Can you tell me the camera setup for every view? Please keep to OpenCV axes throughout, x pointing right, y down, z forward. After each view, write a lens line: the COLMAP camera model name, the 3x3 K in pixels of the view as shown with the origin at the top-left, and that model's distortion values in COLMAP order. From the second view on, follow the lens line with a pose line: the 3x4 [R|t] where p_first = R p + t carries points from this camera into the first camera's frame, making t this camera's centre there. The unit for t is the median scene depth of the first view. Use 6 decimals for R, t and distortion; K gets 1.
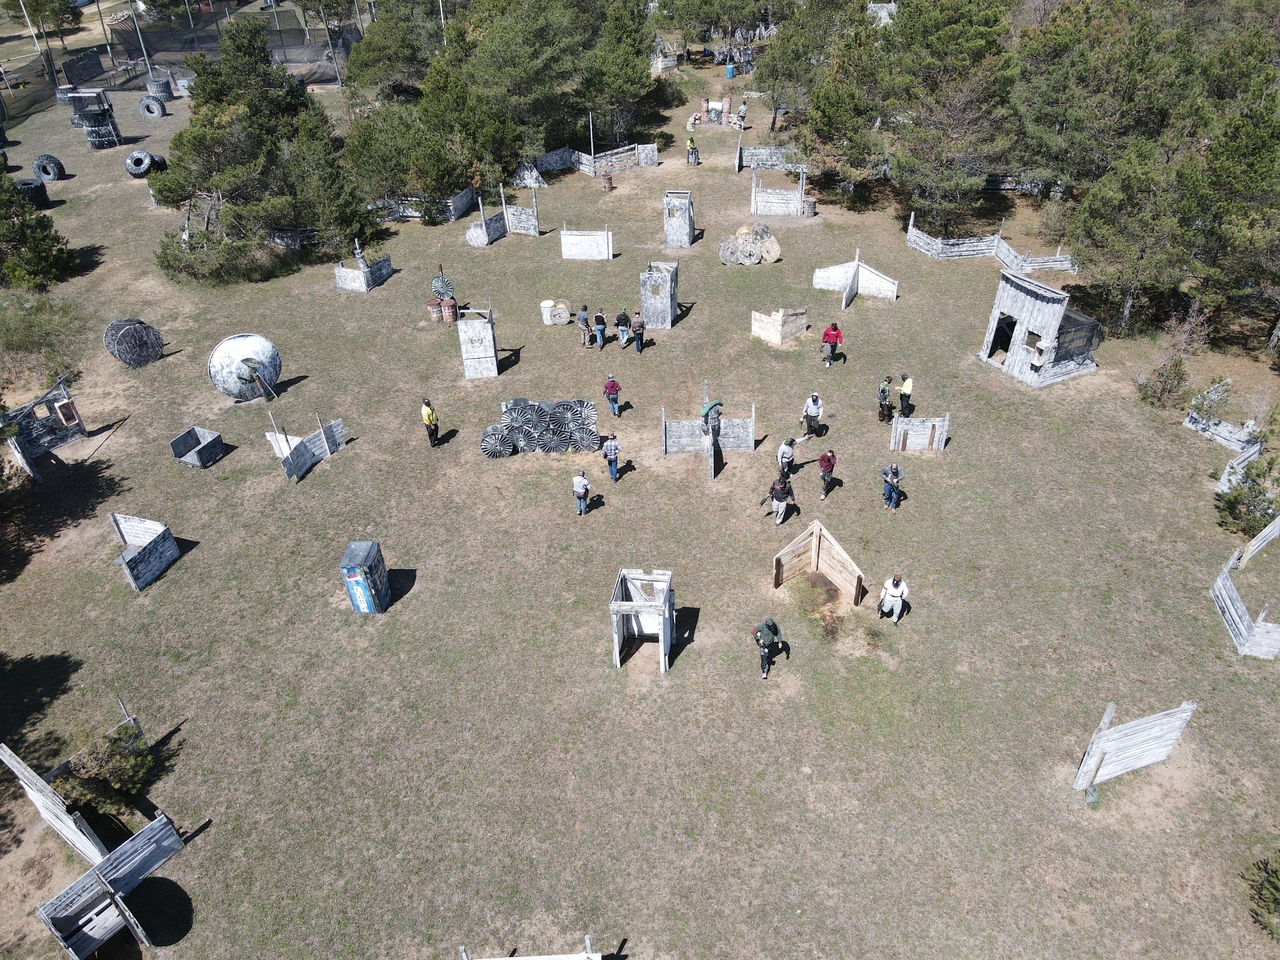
lens RADIAL K [[940.3, 0, 637.2], [0, 940.3, 478.9], [0, 0, 1]] dist [0.000815, 0.026225]
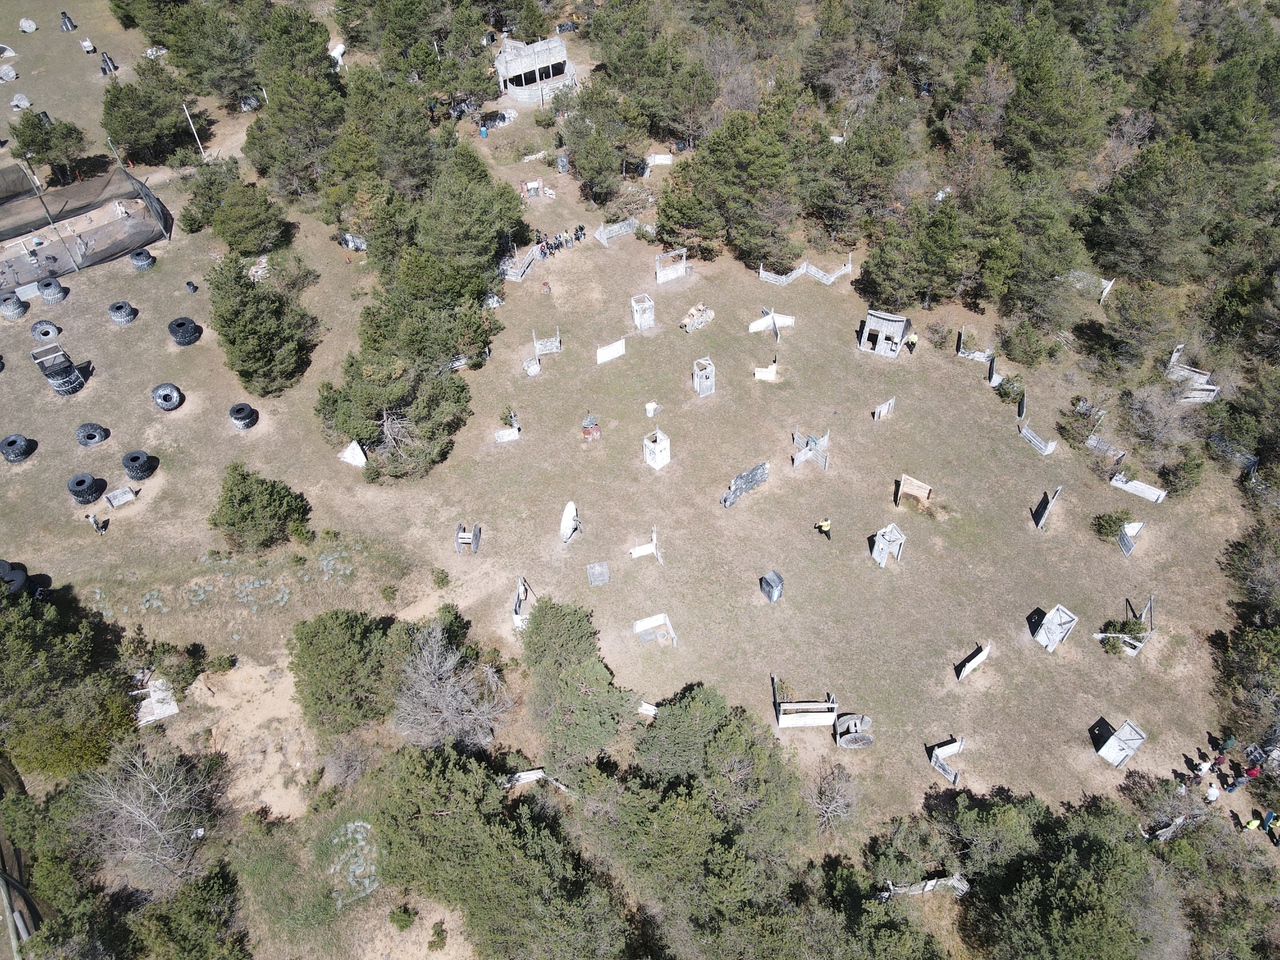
lens RADIAL K [[949.2, 0, 650.6], [0, 949.2, 482.2], [0, 0, 1]] dist [0.000635, 0.034993]
pose [[0.802234, -0.433331, 0.410663, -0.980237], [0.344749, 0.897838, 0.273926, -0.607974], [-0.487410, -0.078177, 0.869667, -0.572521]]
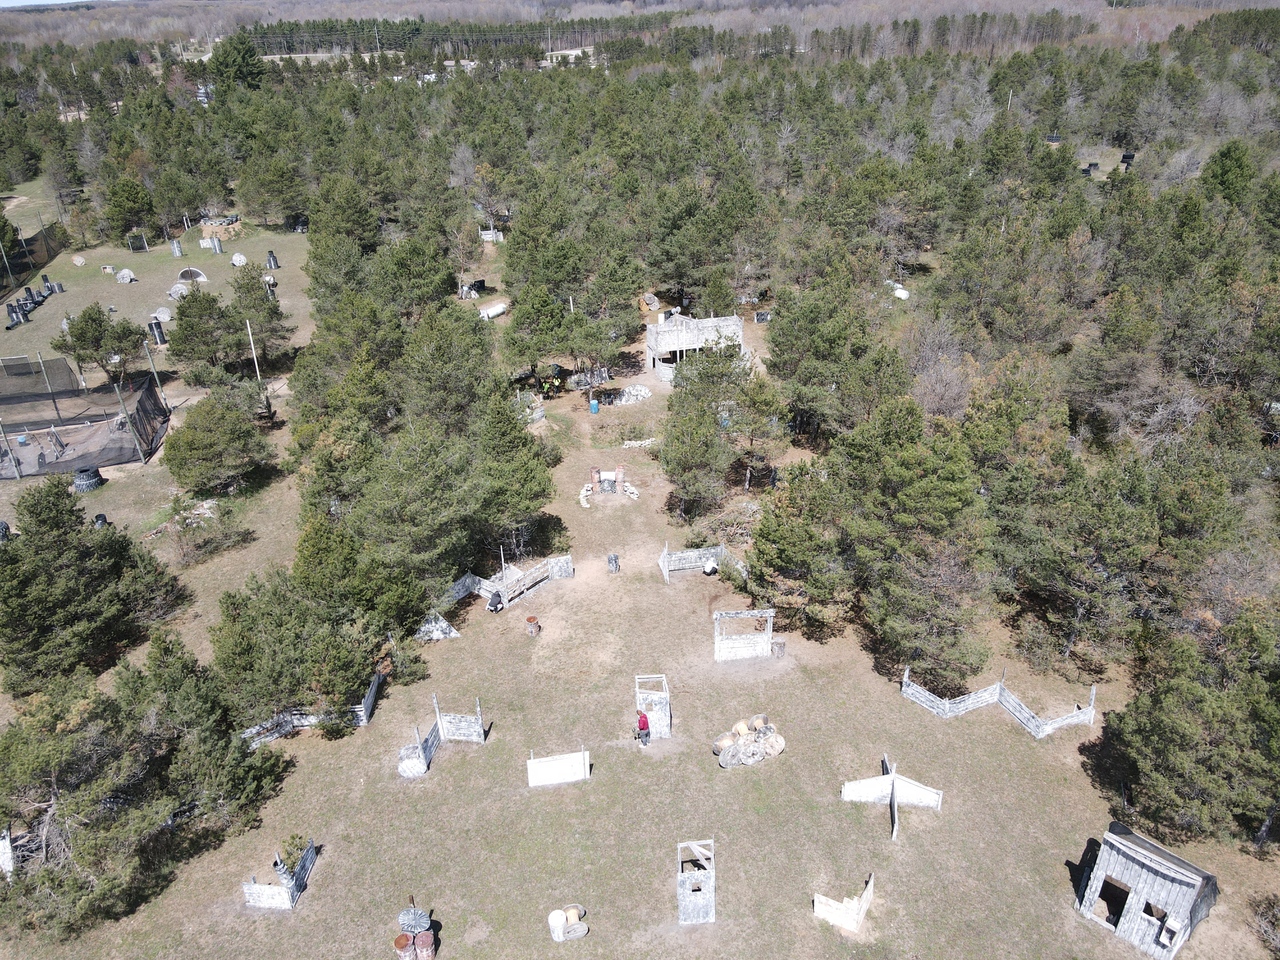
lens RADIAL K [[945.1, 0, 640.0], [0, 945.1, 480.0], [0, 0, 1]] dist [0.001997, 0.026012]
pose [[0.963946, -0.118861, 0.238074, -0.198802], [0.153194, 0.979437, -0.131280, -0.491894], [-0.217575, 0.163018, 0.962334, 0.188922]]
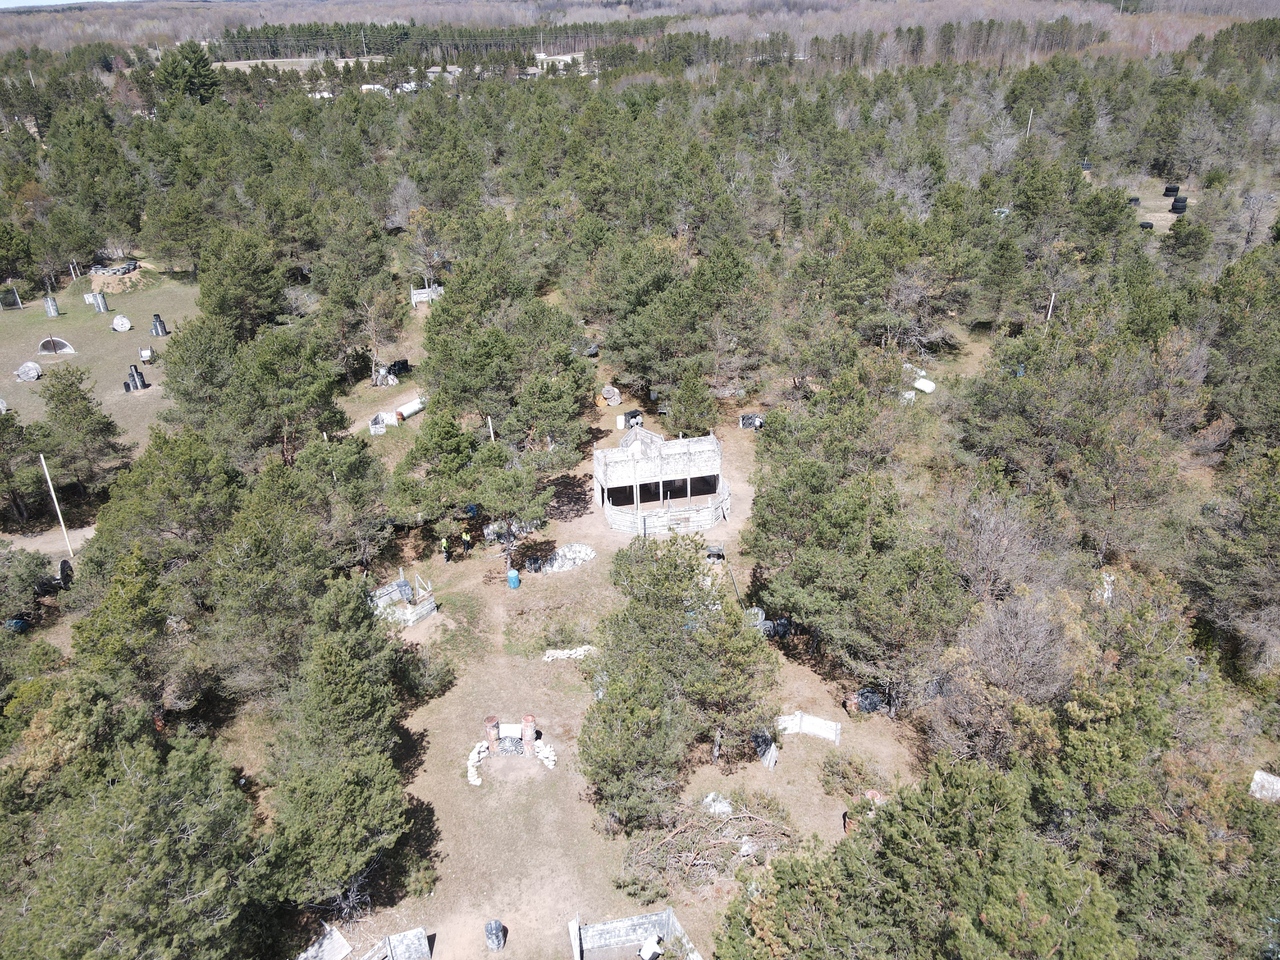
lens RADIAL K [[940.3, 0, 637.2], [0, 940.3, 478.9], [0, 0, 1]] dist [0.000815, 0.026225]
pose [[0.964713, -0.114406, 0.237151, 0.065680], [0.148774, 0.979961, -0.132452, -0.859792], [-0.217245, 0.163060, 0.962401, 0.659930]]
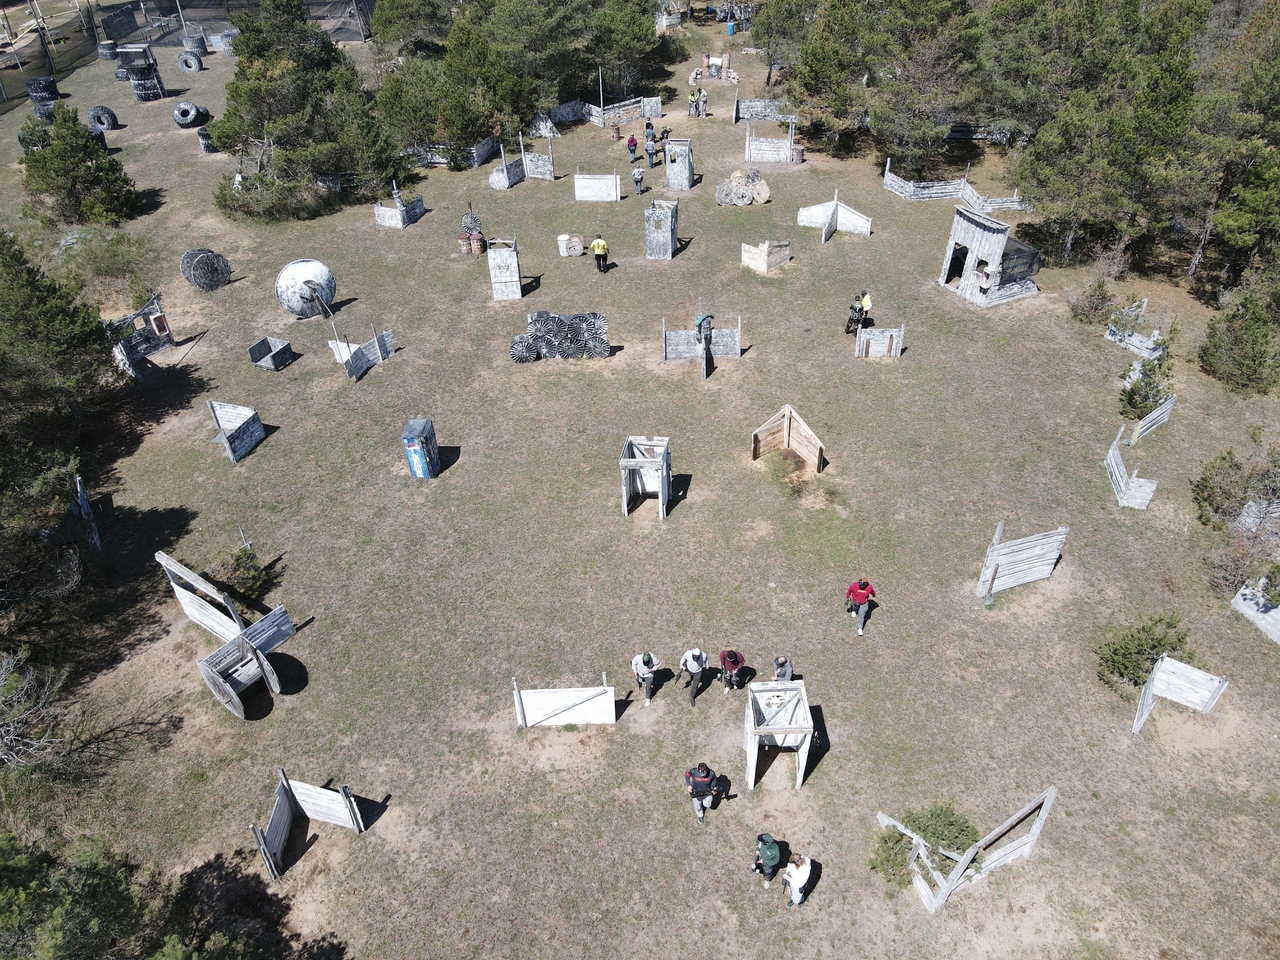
lens RADIAL K [[940.3, 0, 637.2], [0, 940.3, 478.9], [0, 0, 1]] dist [0.000815, 0.026225]
pose [[0.999981, 0.003746, -0.004801, 0.000671], [-0.003553, 0.999213, 0.039505, 0.070118], [0.004945, -0.039487, 0.999208, -0.173919]]
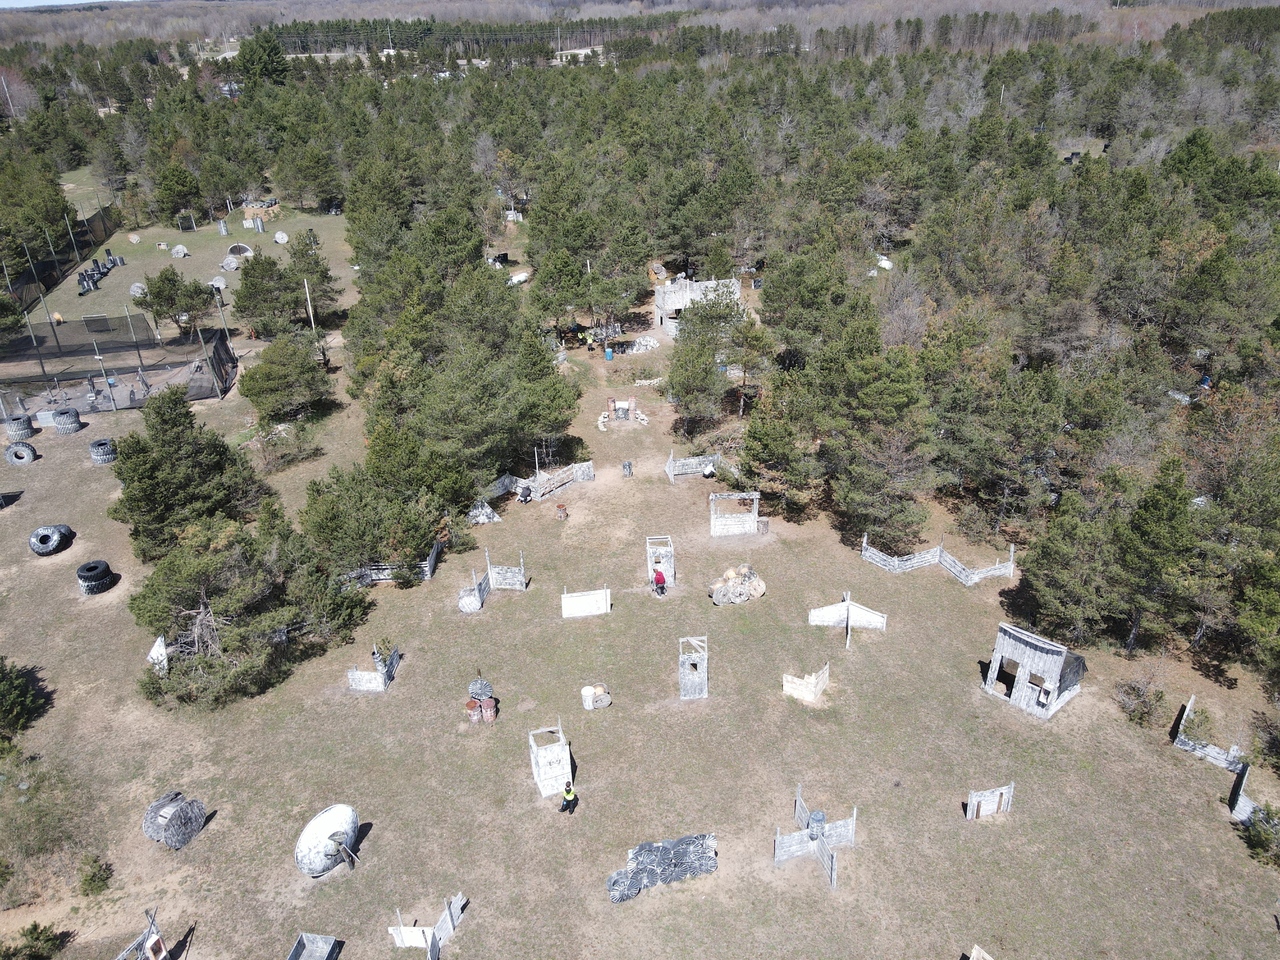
lens RADIAL K [[947.4, 0, 641.6], [0, 947.4, 481.3], [0, 0, 1]] dist [-0.003135, 0.036255]
pose [[0.965532, -0.117063, 0.232476, -0.291006], [0.150587, 0.979734, -0.132082, -0.303898], [-0.212302, 0.162537, 0.963592, -0.065002]]
